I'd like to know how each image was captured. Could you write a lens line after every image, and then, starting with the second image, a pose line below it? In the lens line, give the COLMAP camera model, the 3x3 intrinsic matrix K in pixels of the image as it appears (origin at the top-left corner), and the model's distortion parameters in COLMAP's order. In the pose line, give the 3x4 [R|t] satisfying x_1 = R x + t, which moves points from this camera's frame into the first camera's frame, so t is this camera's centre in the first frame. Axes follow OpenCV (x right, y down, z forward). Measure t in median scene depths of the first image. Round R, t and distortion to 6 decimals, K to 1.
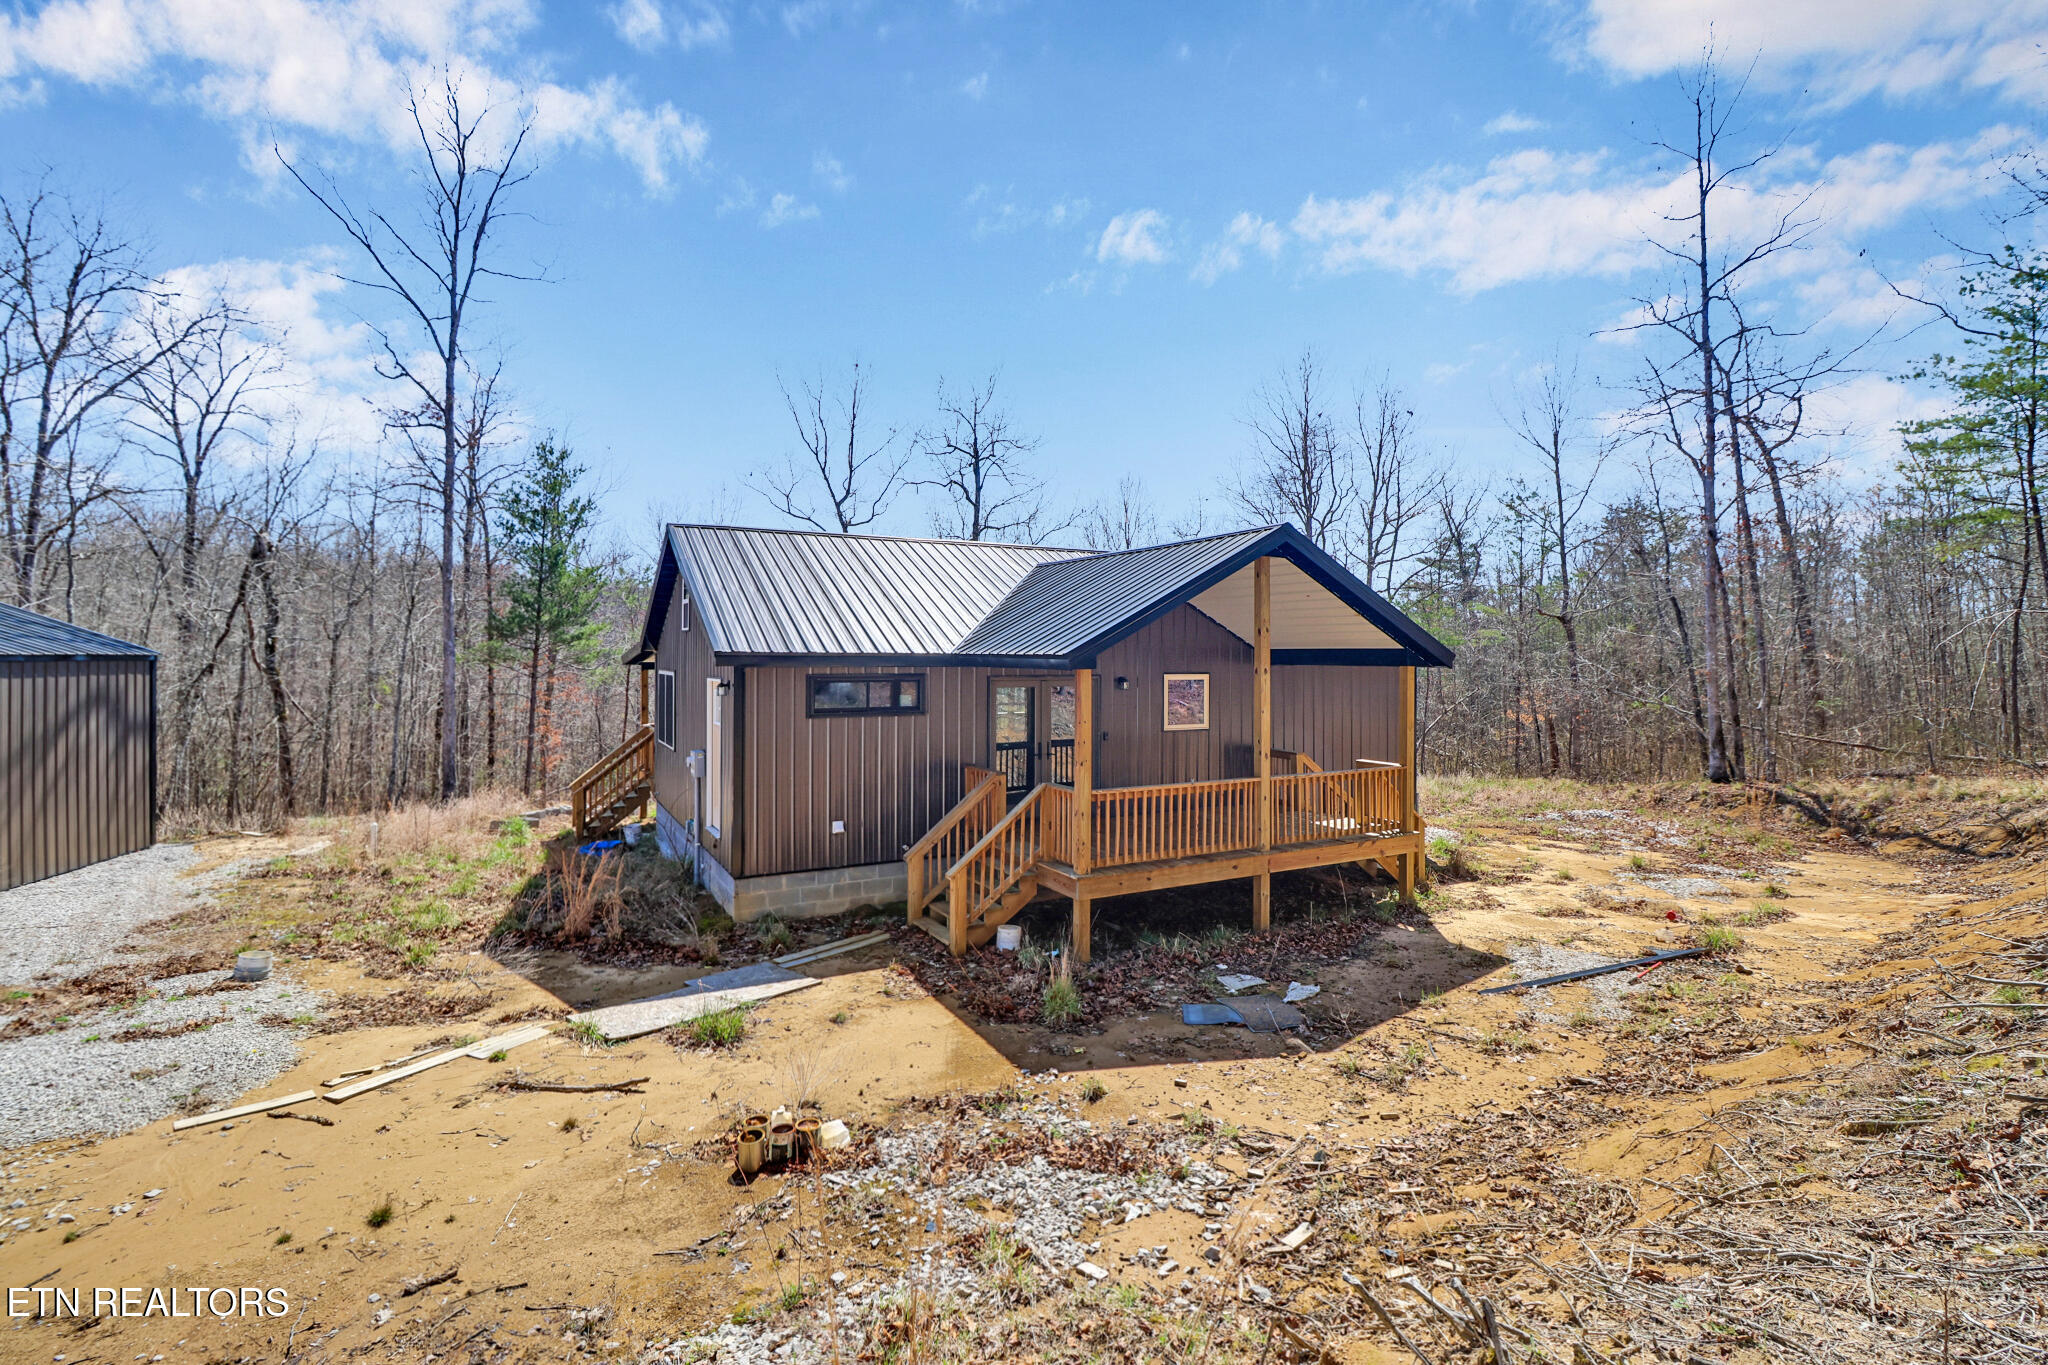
lens RADIAL K [[931.5, 0, 1032.8], [0, 931.5, 641.0], [0, 0, 1]] dist [0.001432, -0.015974]
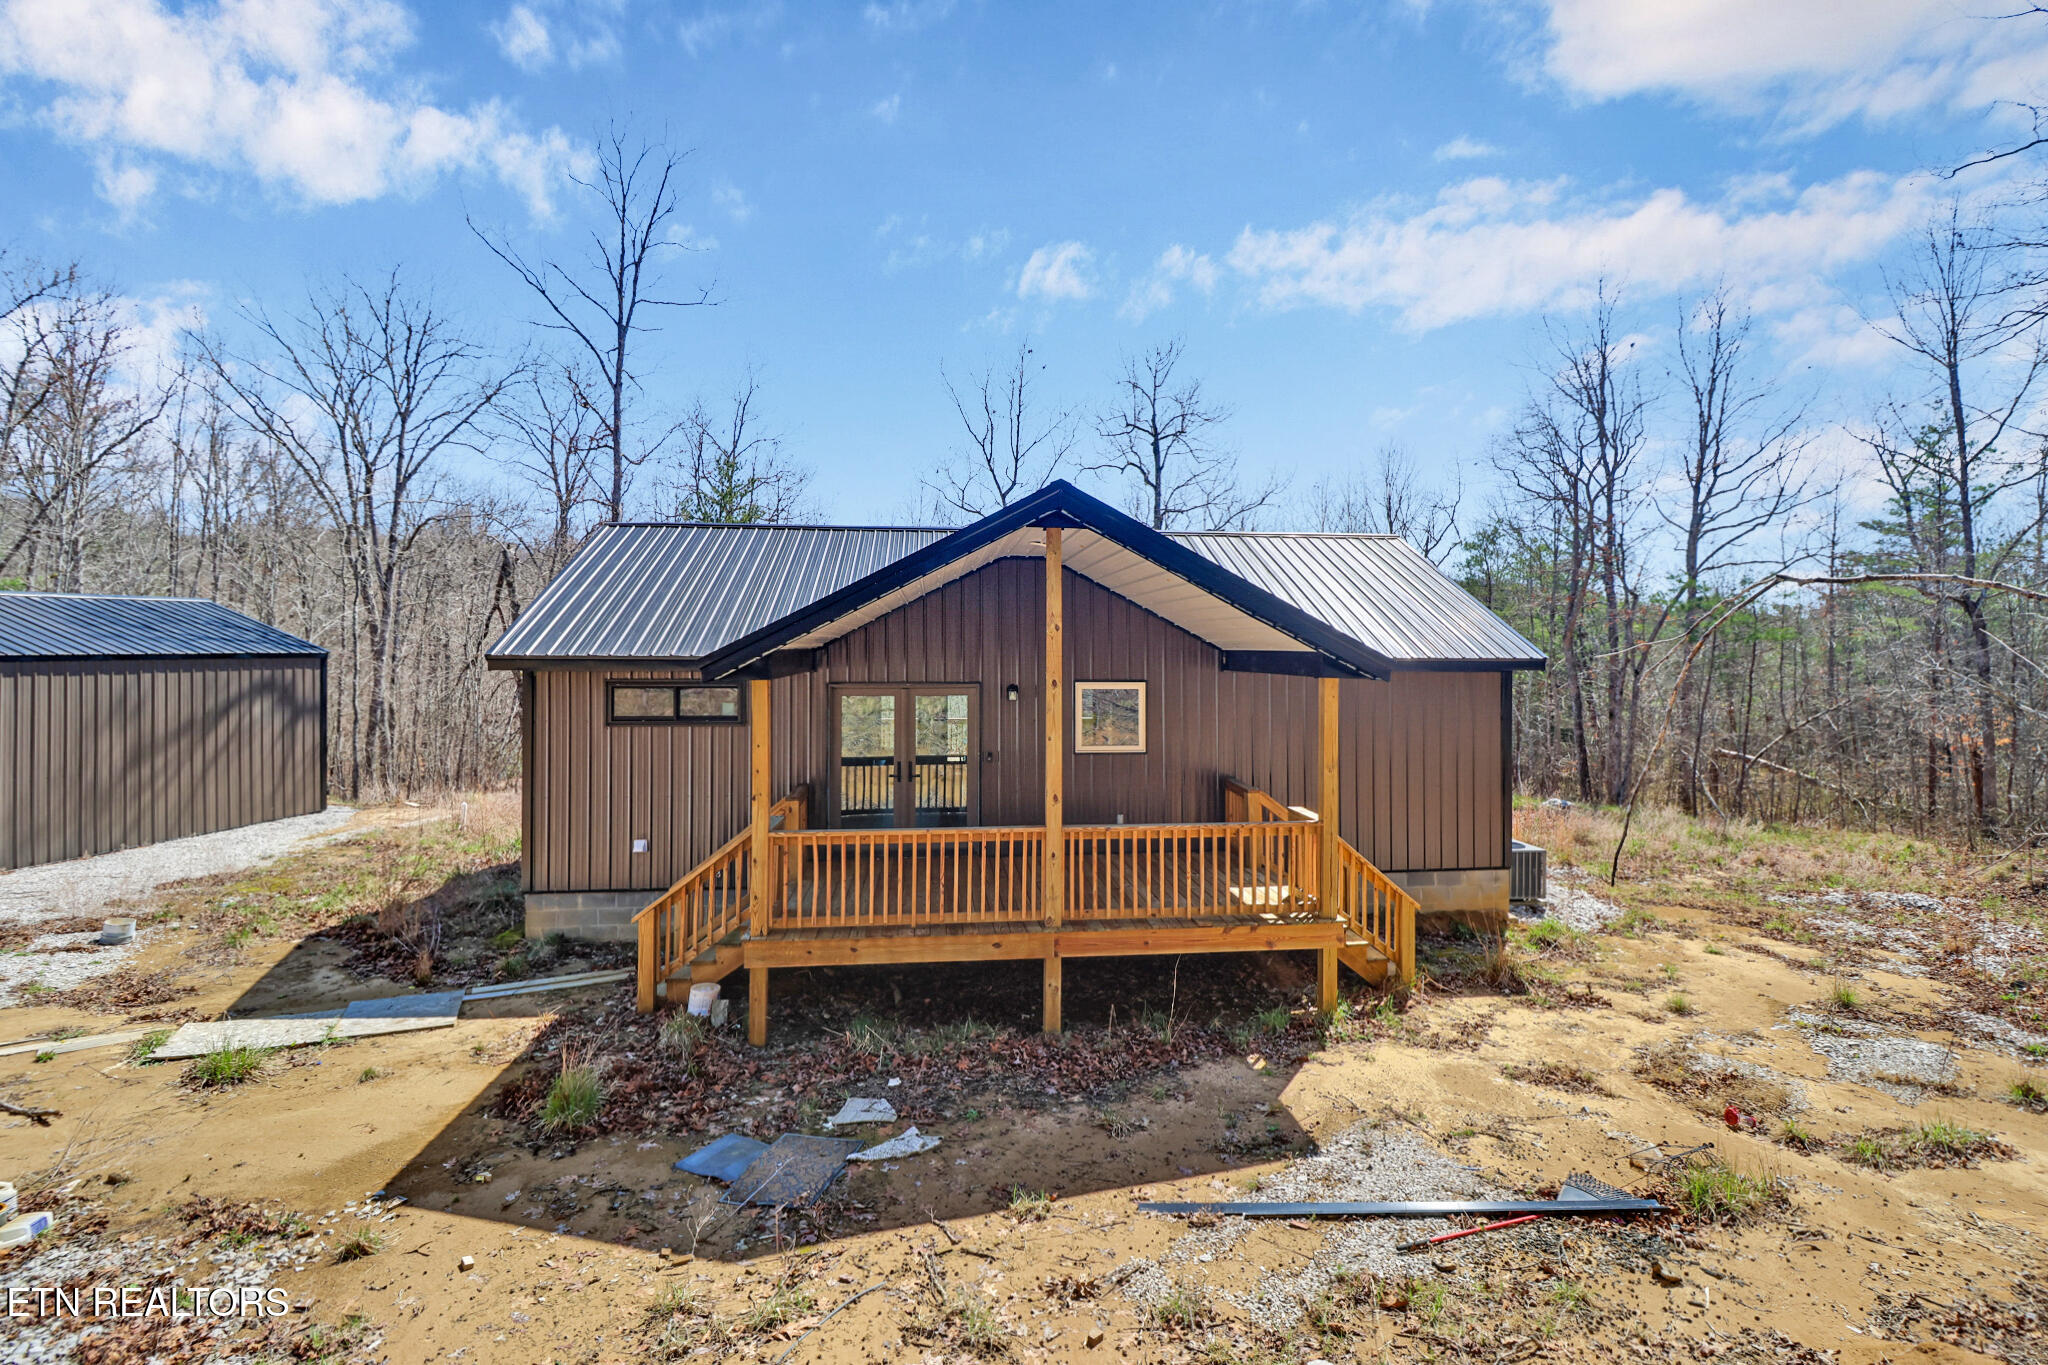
lens RADIAL K [[931.5, 0, 1032.8], [0, 931.5, 641.0], [0, 0, 1]] dist [0.001432, -0.015974]
pose [[0.926827, -0.001231, -0.375486, 0.498622], [0.004385, 0.999962, 0.007545, -0.007368], [0.375462, -0.008639, 0.926797, 0.300847]]
